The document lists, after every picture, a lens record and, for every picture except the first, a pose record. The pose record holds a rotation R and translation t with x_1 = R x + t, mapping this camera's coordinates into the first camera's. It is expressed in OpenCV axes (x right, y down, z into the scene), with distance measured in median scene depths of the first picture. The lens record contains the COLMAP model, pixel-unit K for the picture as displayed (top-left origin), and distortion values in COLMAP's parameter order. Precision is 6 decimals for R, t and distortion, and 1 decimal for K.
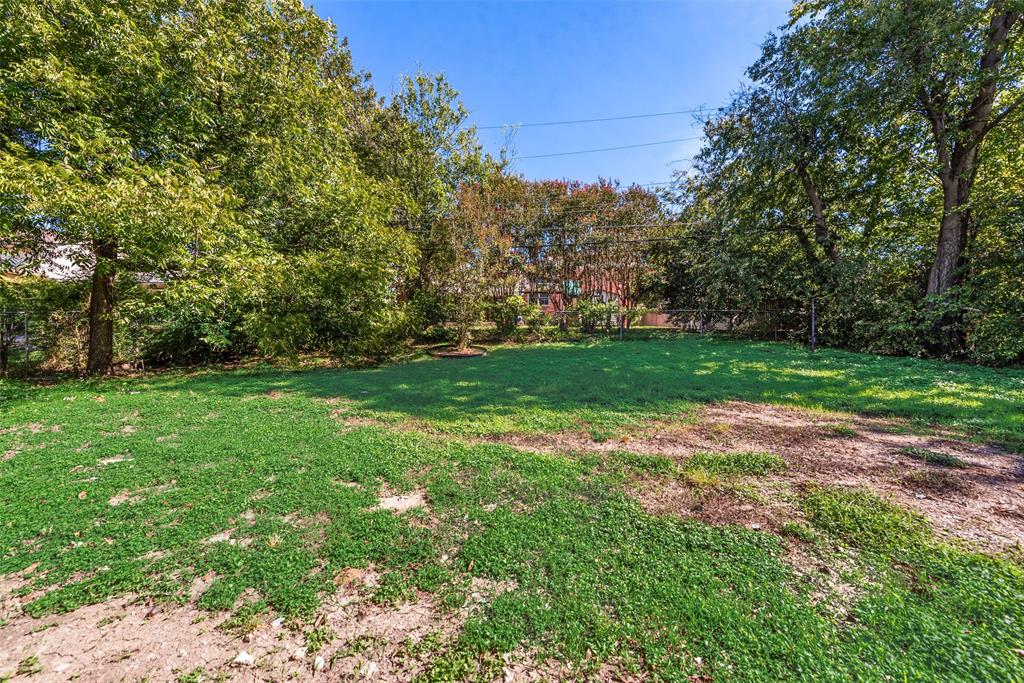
lens RADIAL K [[398.0, 0, 510.5], [0, 398.0, 344.3], [0, 0, 1]] dist [0.010175, 0.000059]
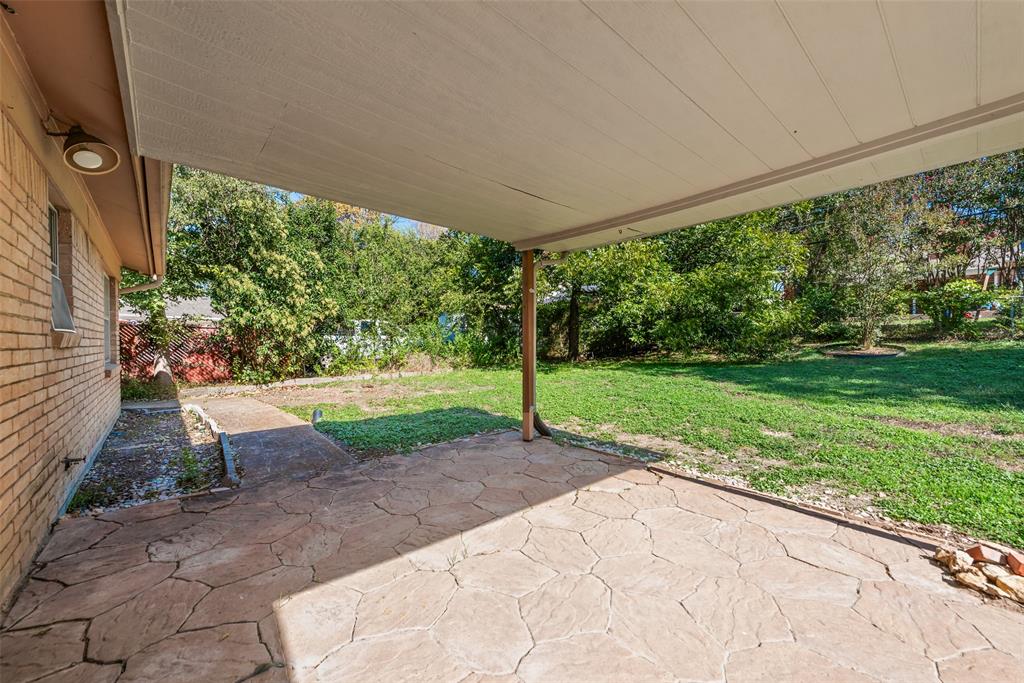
lens RADIAL K [[398.0, 0, 510.5], [0, 398.0, 344.3], [0, 0, 1]] dist [0.010175, 0.000059]
pose [[0.636598, 0.004372, -0.771184, 0.077597], [-0.003255, 0.999990, 0.002983, 0.004460], [0.771189, 0.000612, 0.636606, -0.230440]]
